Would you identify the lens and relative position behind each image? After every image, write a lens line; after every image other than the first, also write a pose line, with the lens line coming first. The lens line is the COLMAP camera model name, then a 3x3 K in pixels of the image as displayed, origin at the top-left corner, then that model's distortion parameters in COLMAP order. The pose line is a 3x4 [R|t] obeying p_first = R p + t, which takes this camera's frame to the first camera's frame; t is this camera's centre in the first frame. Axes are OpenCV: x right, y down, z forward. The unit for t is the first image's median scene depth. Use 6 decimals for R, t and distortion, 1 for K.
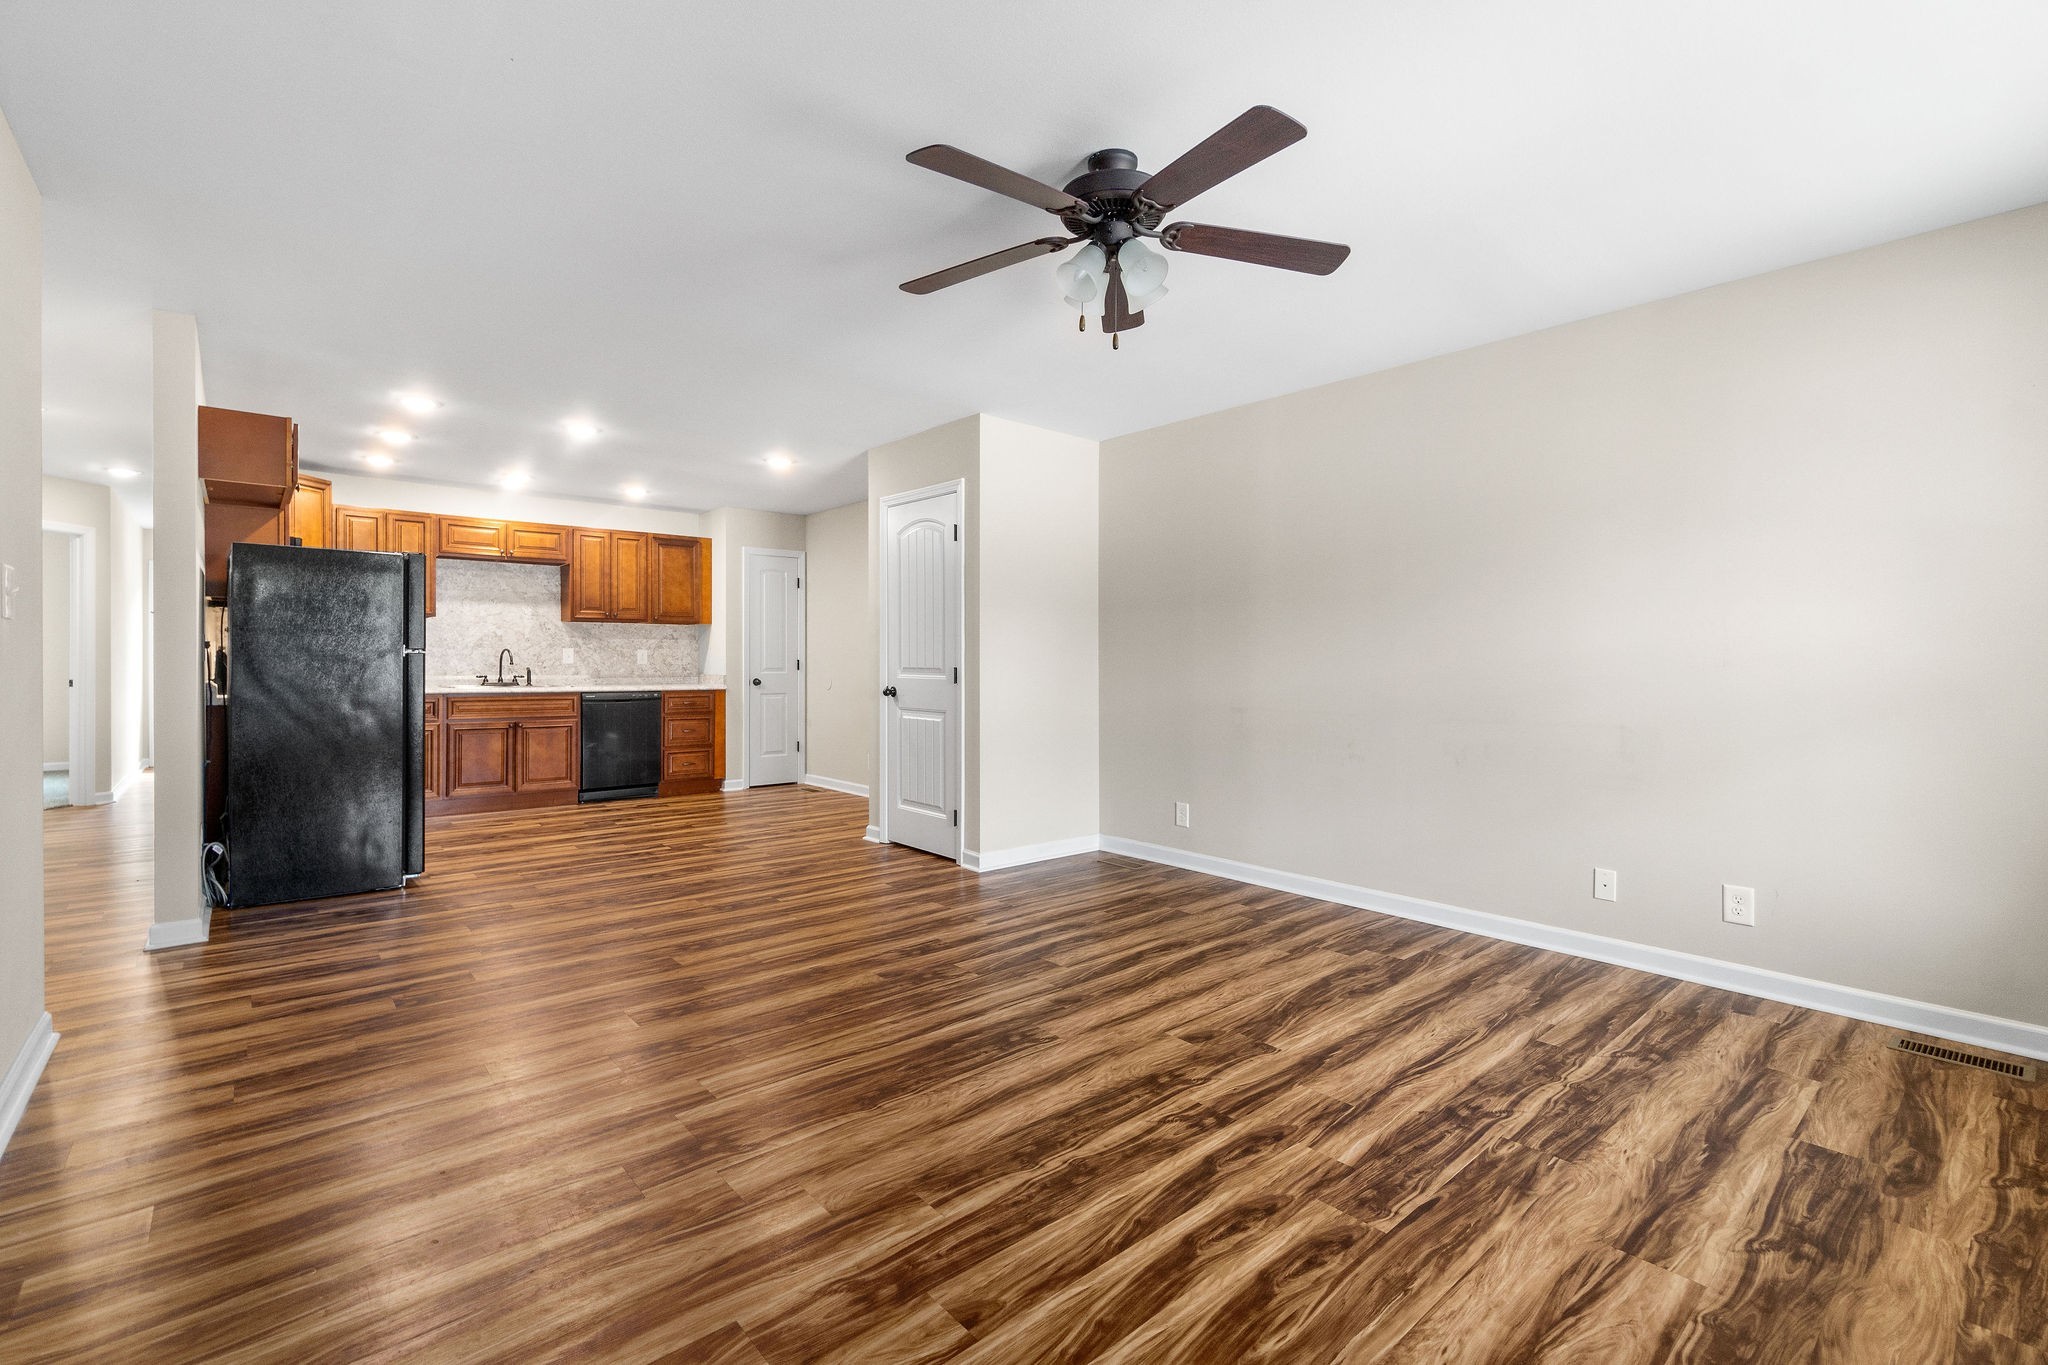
lens RADIAL K [[923.7, 0, 1028.7], [0, 923.7, 665.2], [0, 0, 1]] dist [-0.003222, -0.000418]
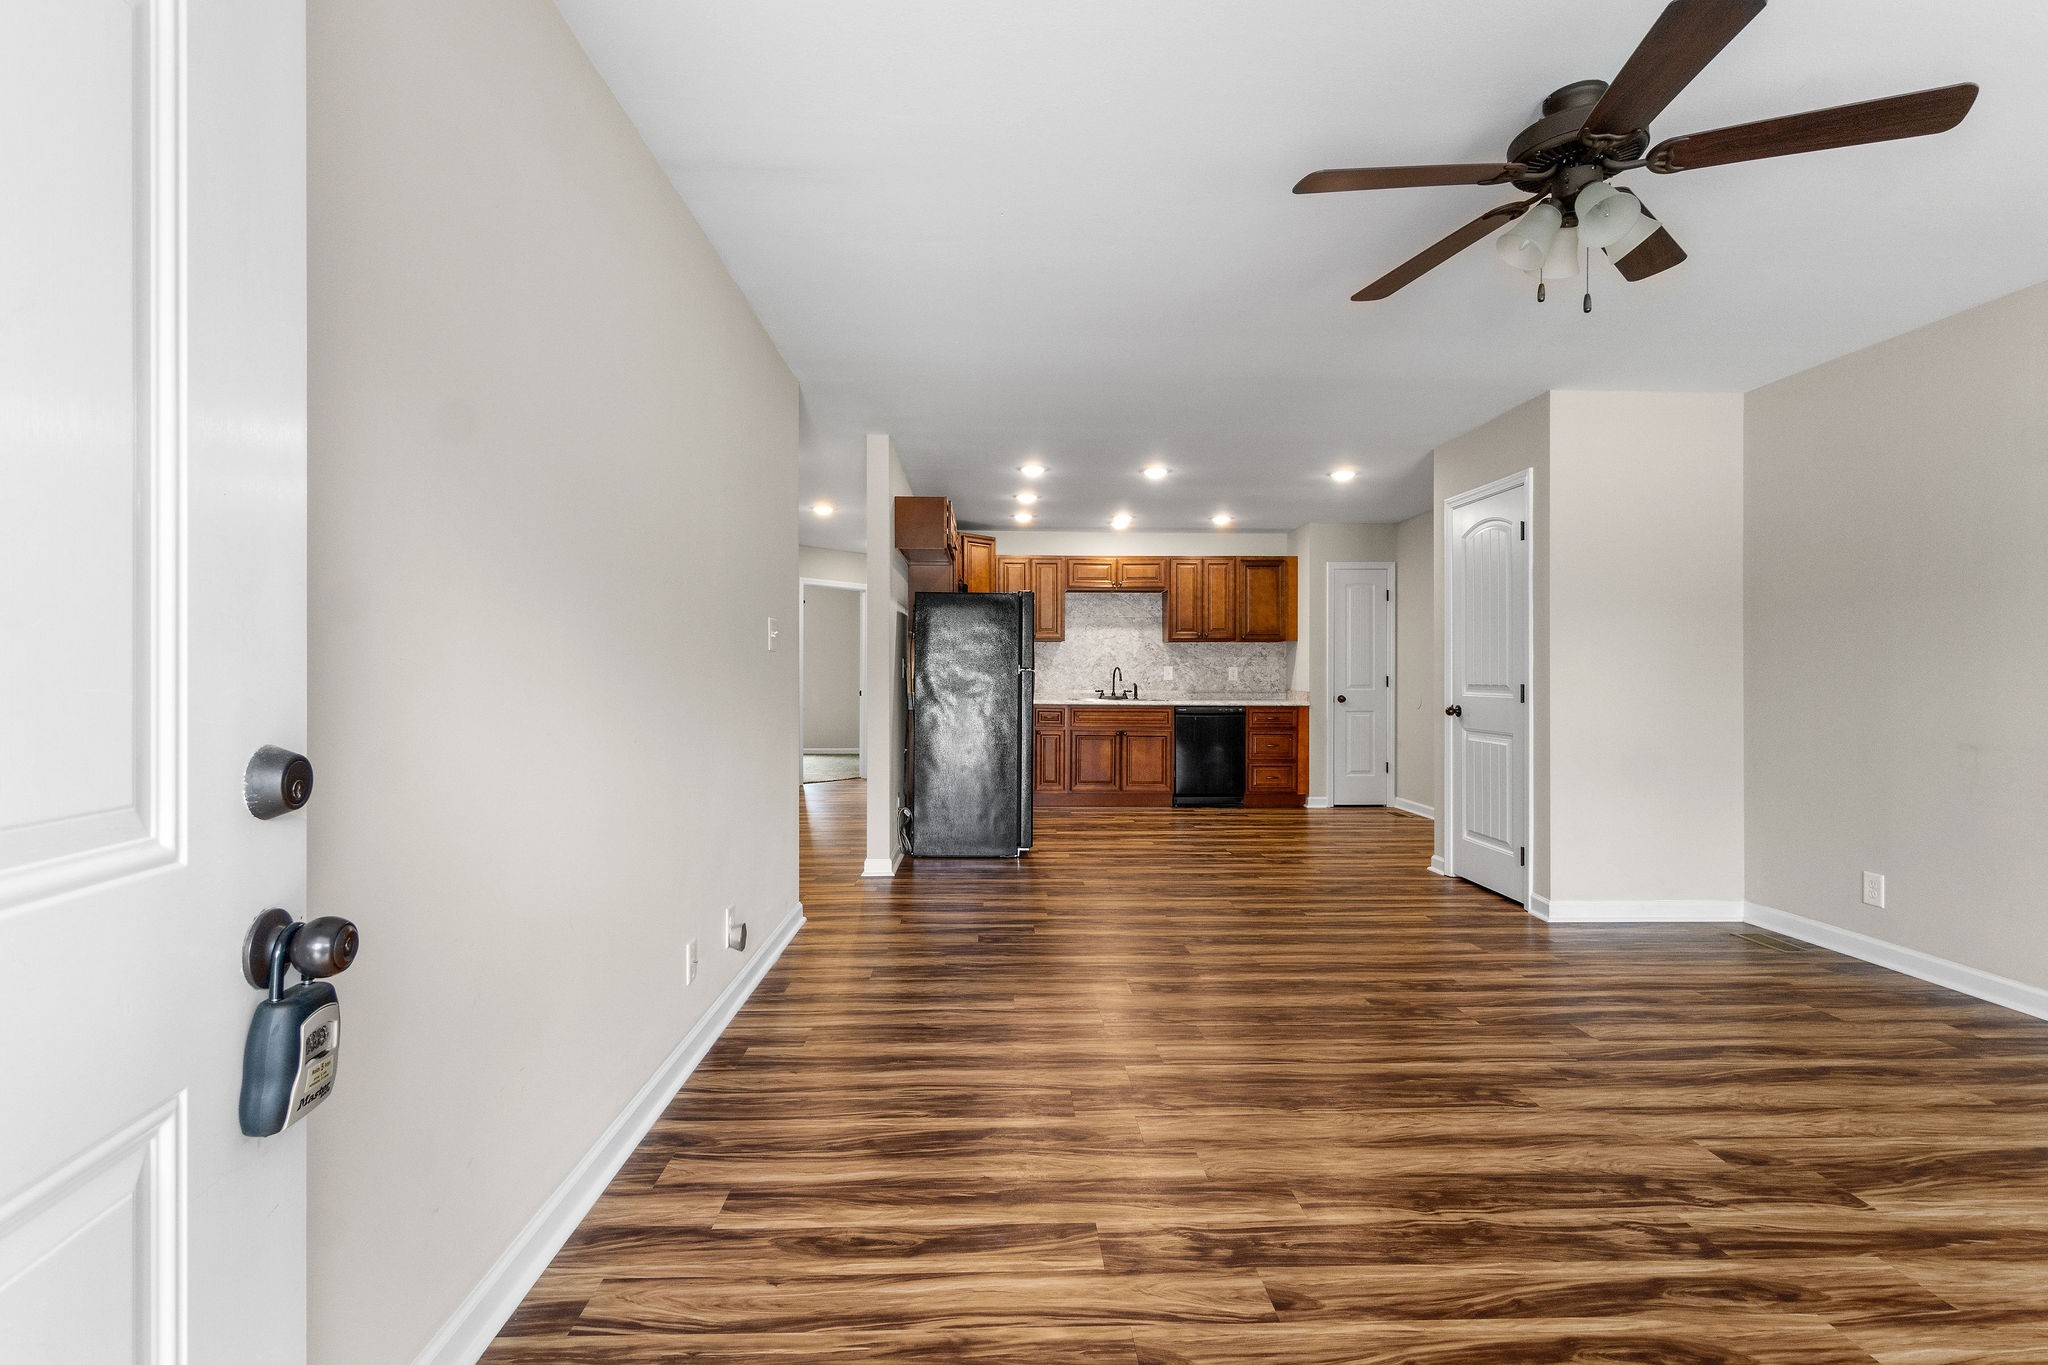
lens RADIAL K [[949.6, 0, 997.9], [0, 949.6, 678.1], [0, 0, 1]] dist [-0.001682, 0.002565]
pose [[0.767632, -0.000161, -0.640891, 0.197392], [-0.002641, 0.999991, -0.003414, 0.001208], [0.640885, 0.004314, 0.767625, -0.020749]]
